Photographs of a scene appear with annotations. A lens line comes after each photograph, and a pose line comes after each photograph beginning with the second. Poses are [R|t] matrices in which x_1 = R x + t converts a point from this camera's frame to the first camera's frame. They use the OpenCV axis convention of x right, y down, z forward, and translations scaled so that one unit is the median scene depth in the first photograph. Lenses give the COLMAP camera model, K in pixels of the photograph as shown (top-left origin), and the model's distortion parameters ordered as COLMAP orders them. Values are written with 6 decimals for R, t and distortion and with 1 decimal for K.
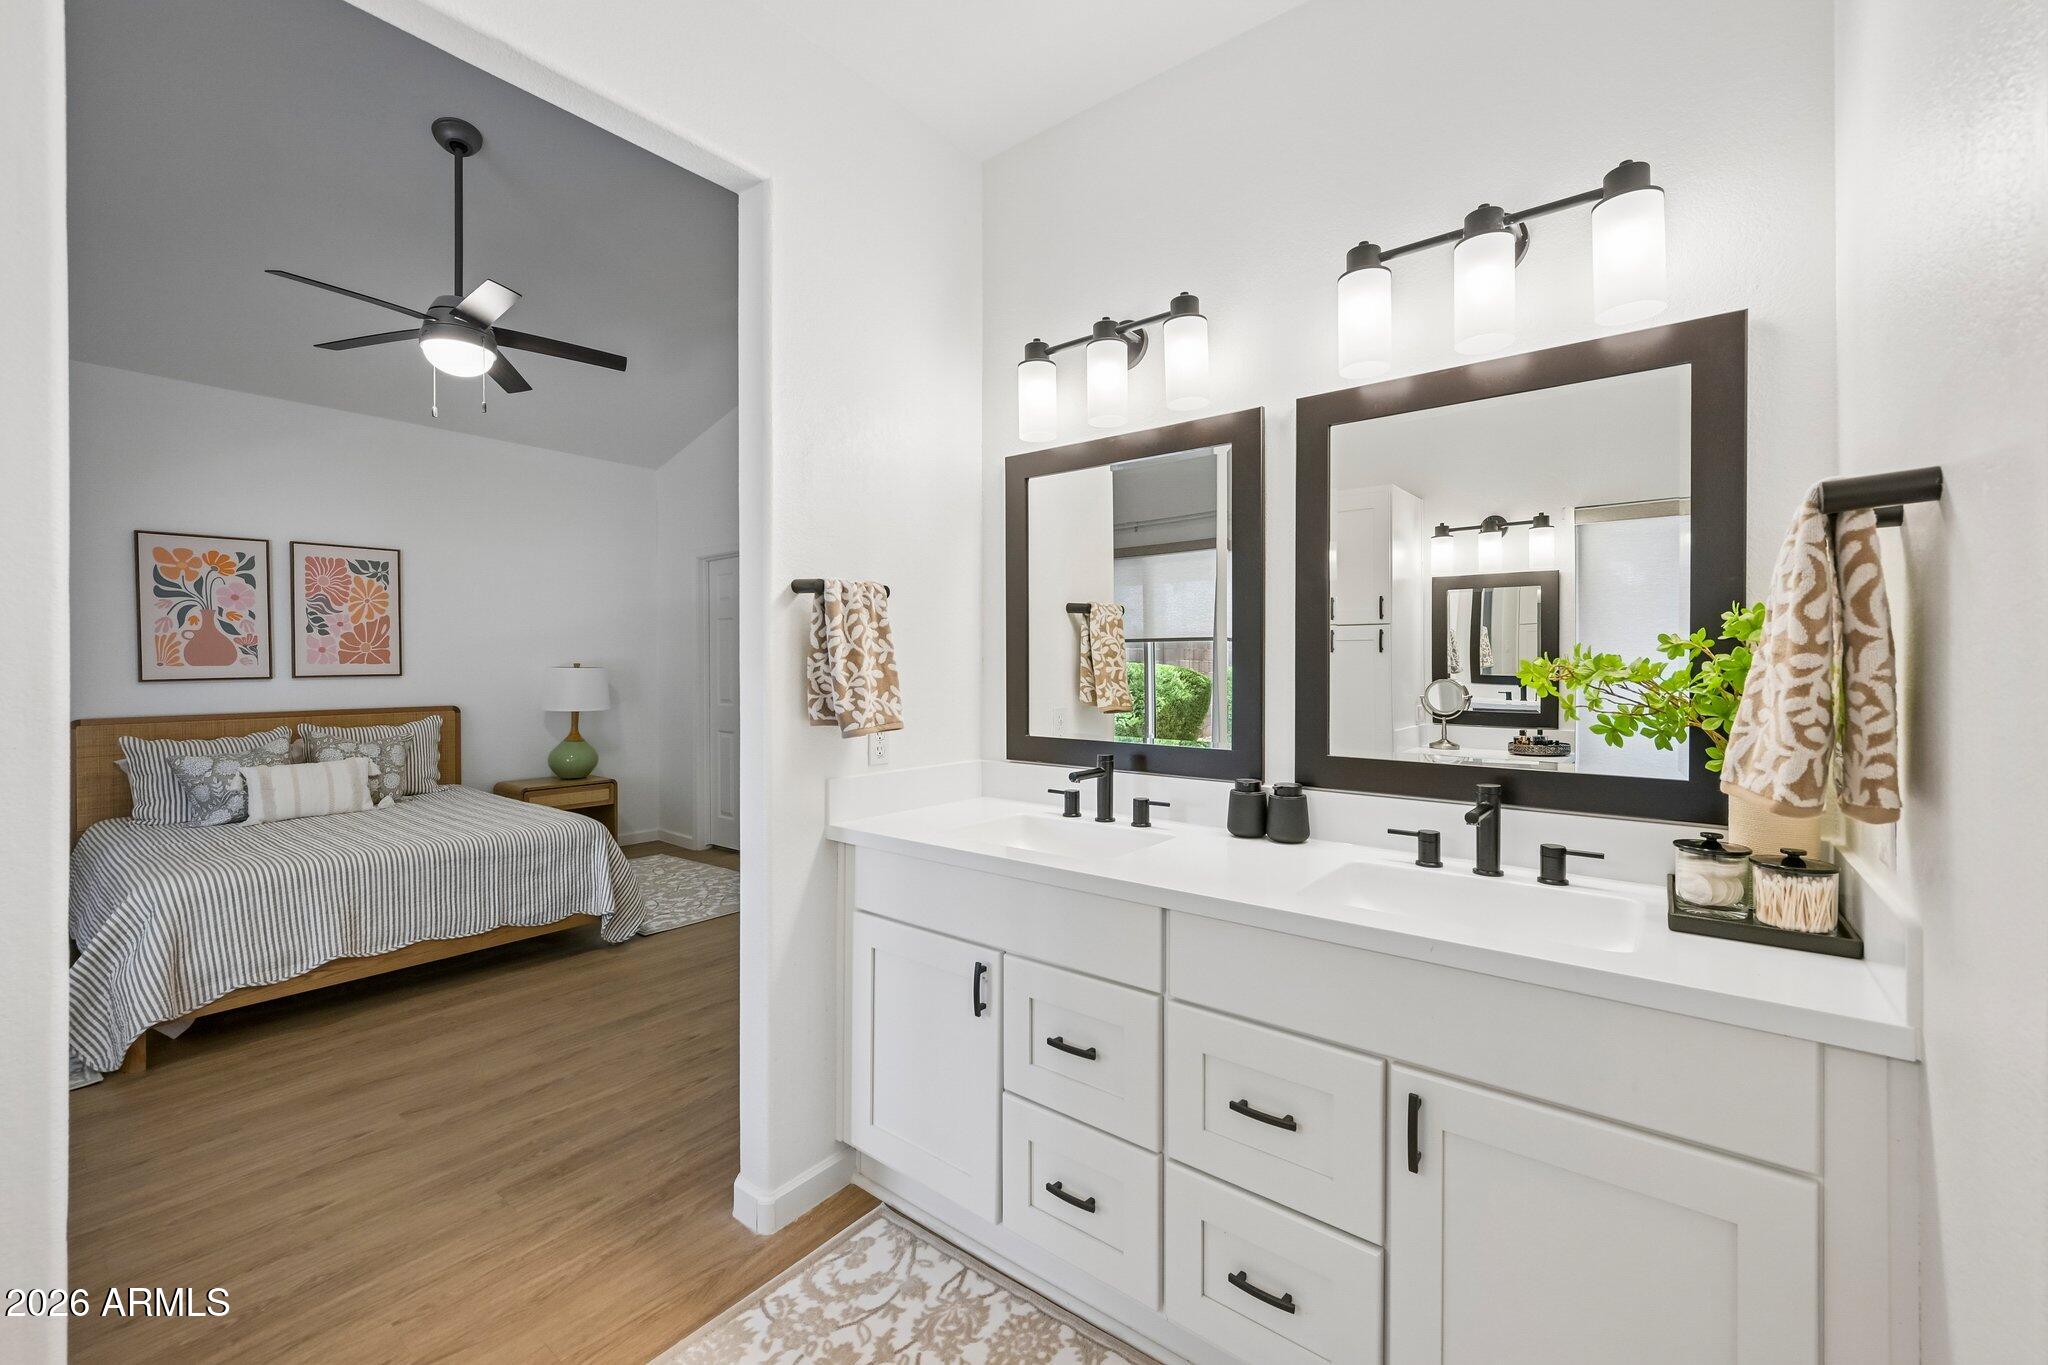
lens RADIAL K [[871.1, 0, 1023.7], [0, 871.1, 680.0], [0, 0, 1]] dist [-0.002406, 0.000029]
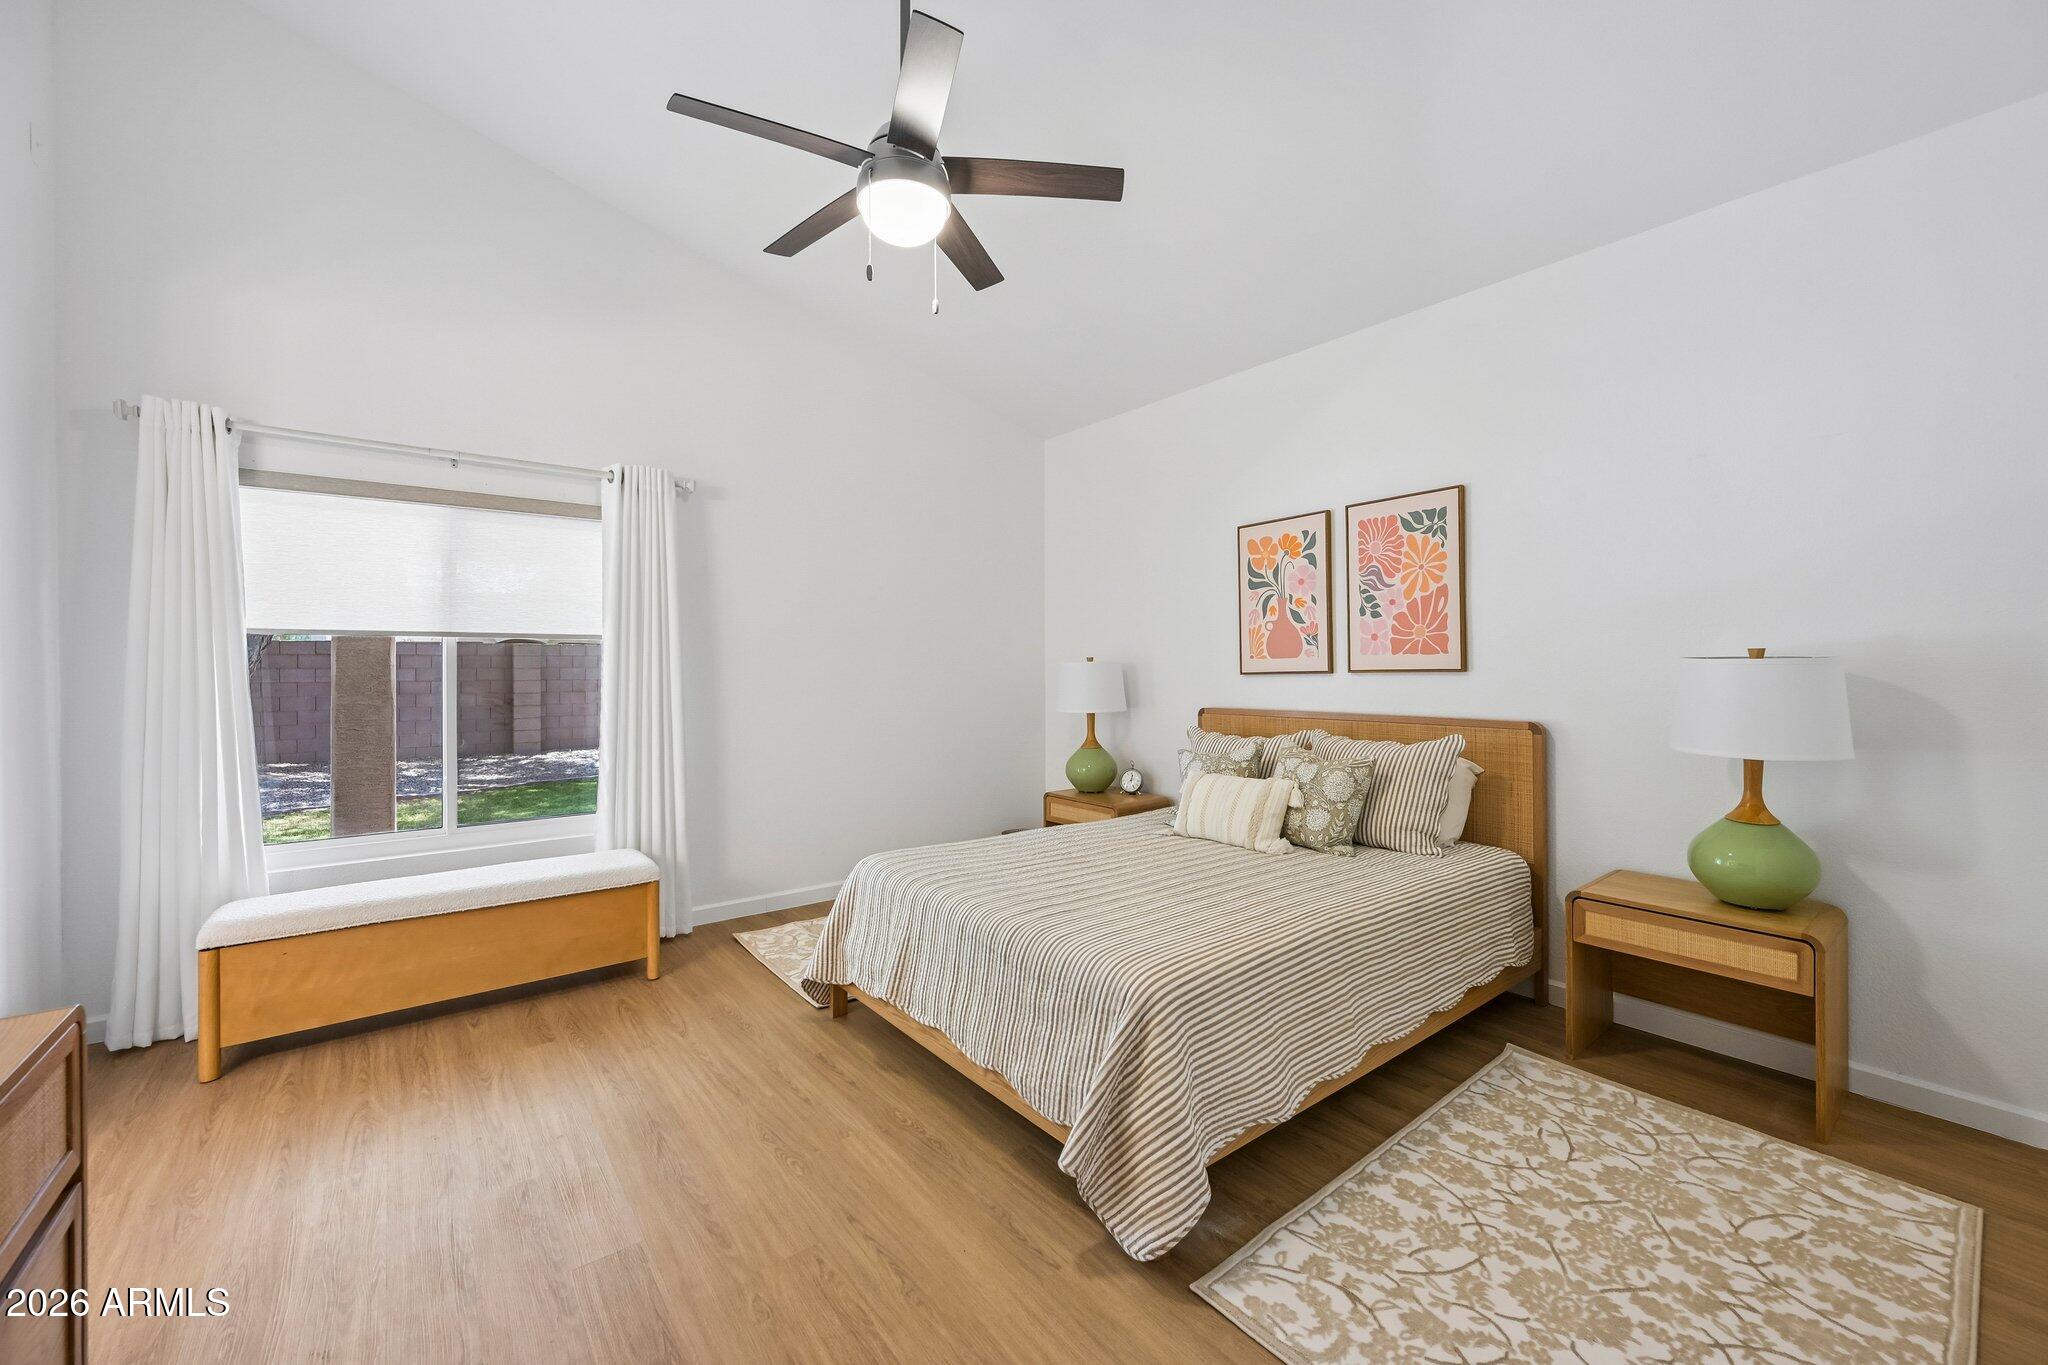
lens RADIAL K [[810.9, 0, 1020.2], [0, 810.9, 663.6], [0, 0, 1]] dist [0.000029, 0.000697]
pose [[-0.243735, 0.006262, -0.969822, -0.026938], [-0.007014, 0.999942, 0.008219, -0.015422], [0.969817, 0.008805, -0.243677, 0.913338]]
